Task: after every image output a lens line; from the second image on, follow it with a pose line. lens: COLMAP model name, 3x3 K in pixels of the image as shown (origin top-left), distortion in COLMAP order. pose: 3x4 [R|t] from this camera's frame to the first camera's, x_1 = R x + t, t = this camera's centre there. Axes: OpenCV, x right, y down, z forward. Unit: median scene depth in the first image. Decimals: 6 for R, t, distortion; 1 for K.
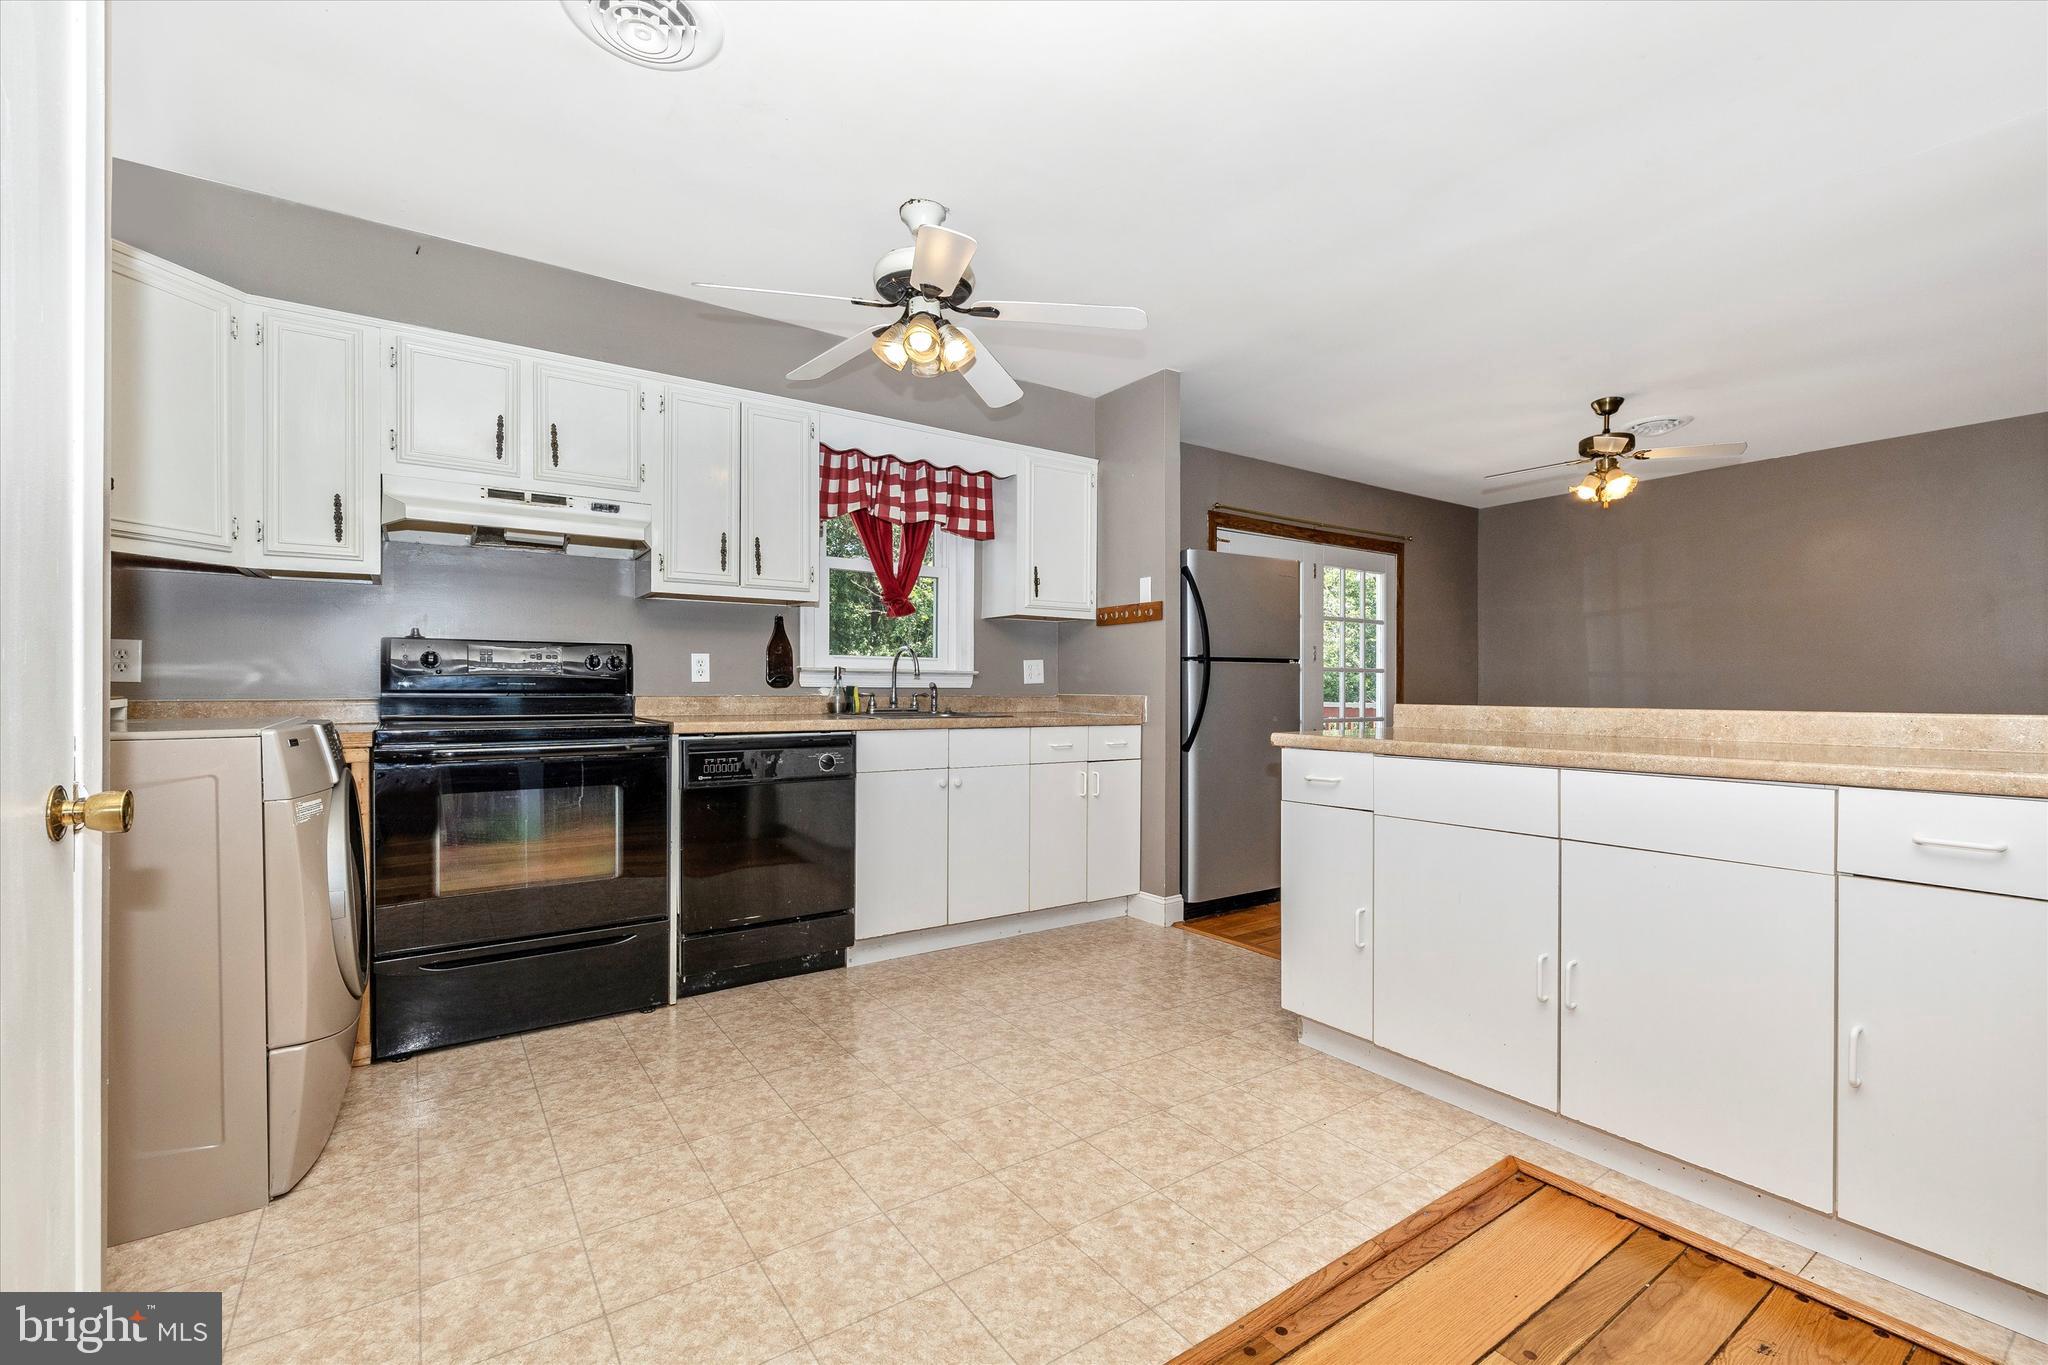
lens RADIAL K [[871.9, 0, 1032.1], [0, 871.9, 688.2], [0, 0, 1]] dist [-0.009369, 0.000052]
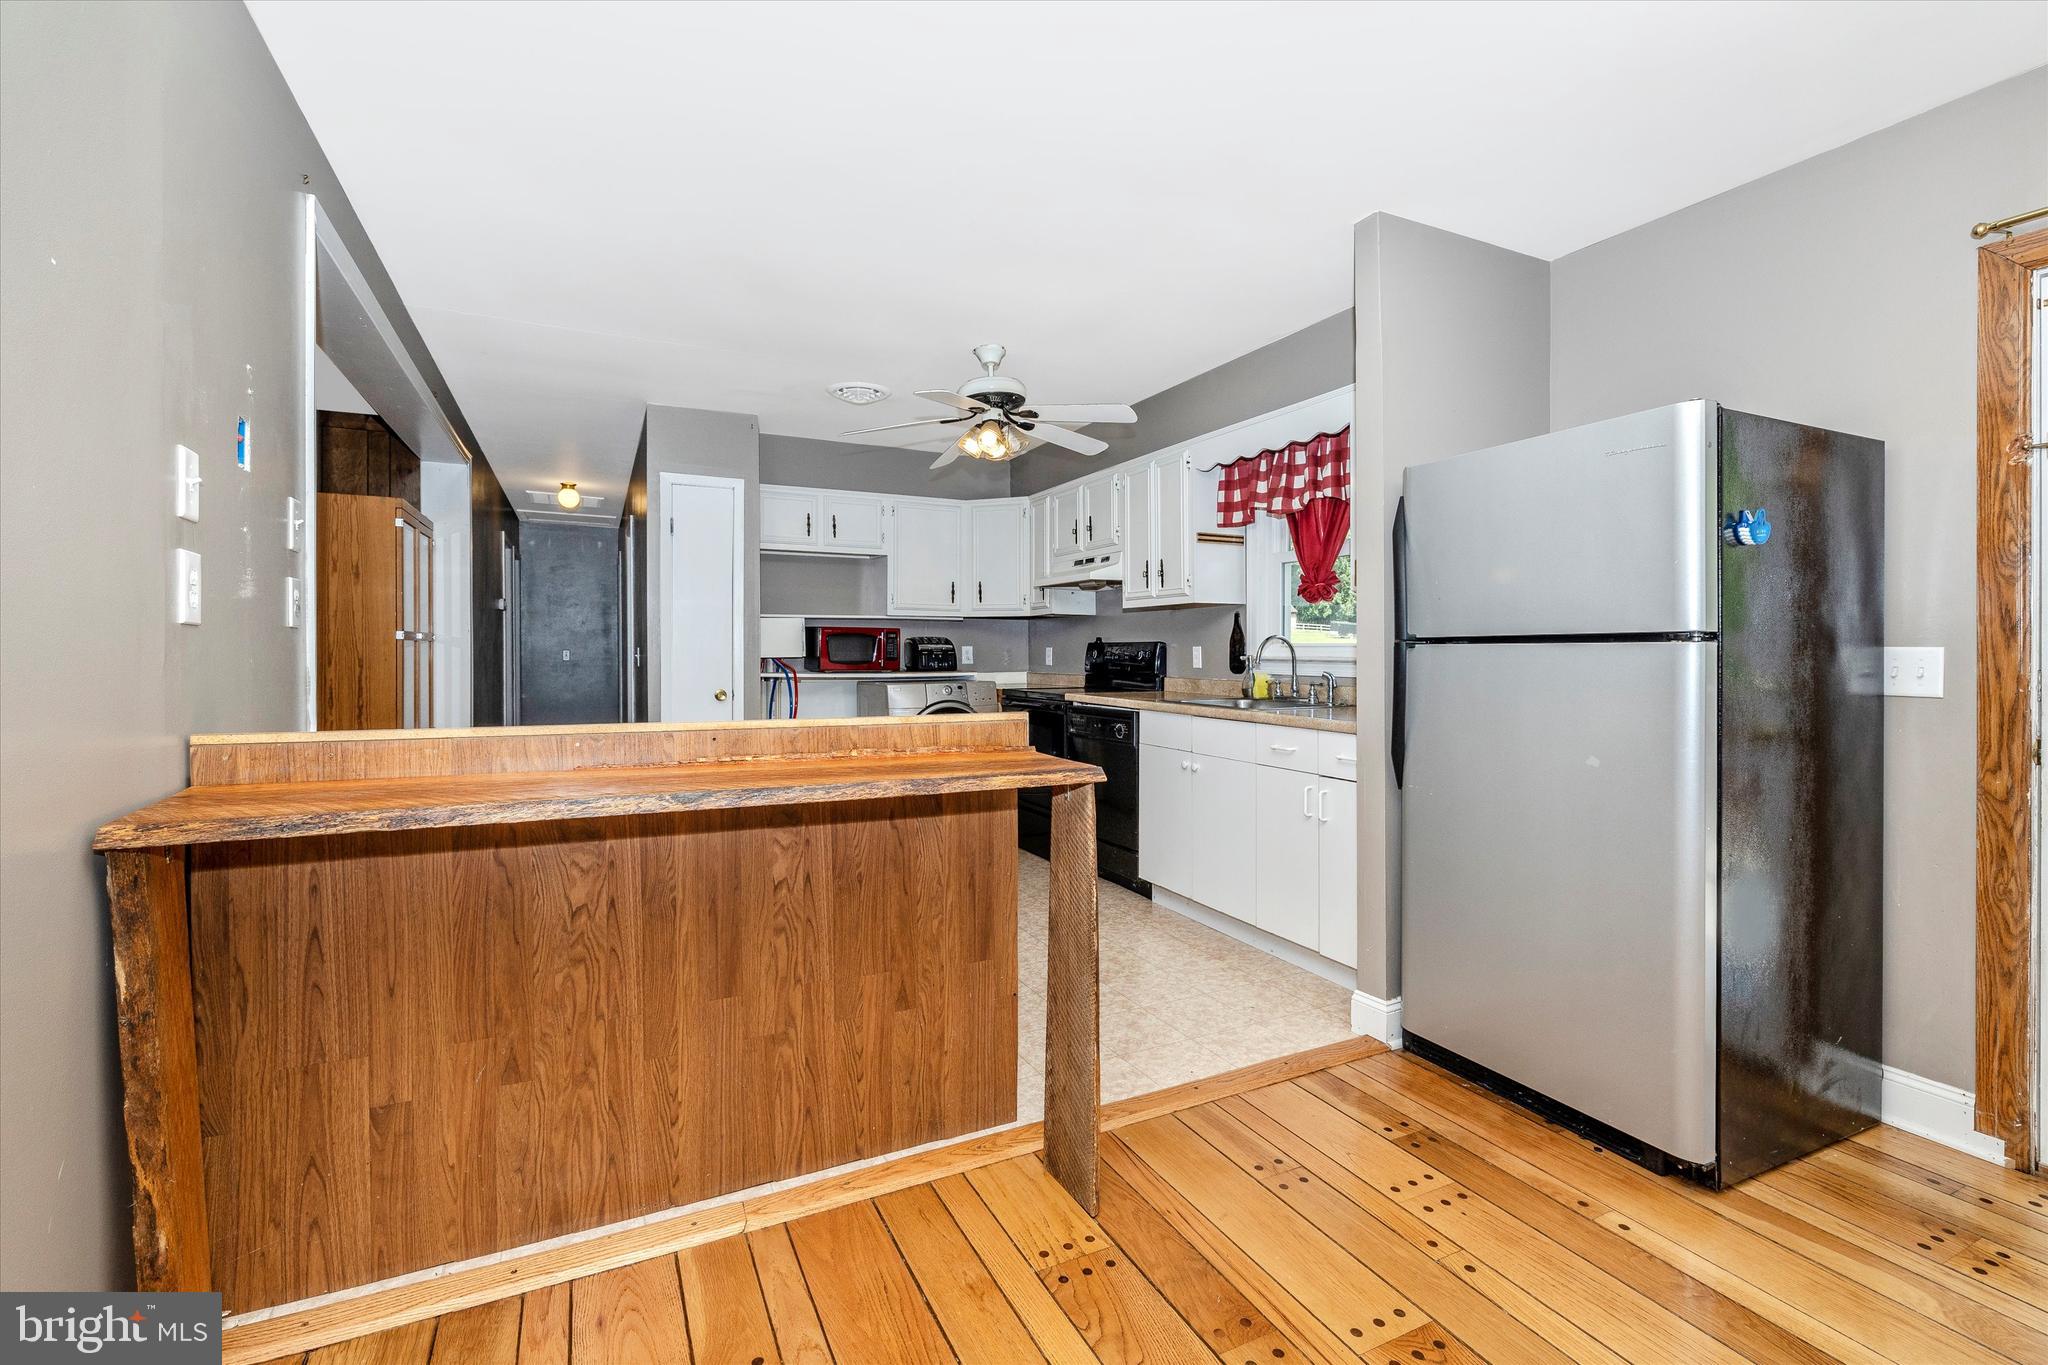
lens RADIAL K [[859.5, 0, 1029.3], [0, 859.5, 654.6], [0, 0, 1]] dist [-0.001264, -0.000423]
pose [[-0.128991, 0.001654, -0.991644, 0.894468], [-0.001005, 0.999998, 0.001799, -0.027170], [0.991645, 0.001228, -0.128990, 0.861893]]
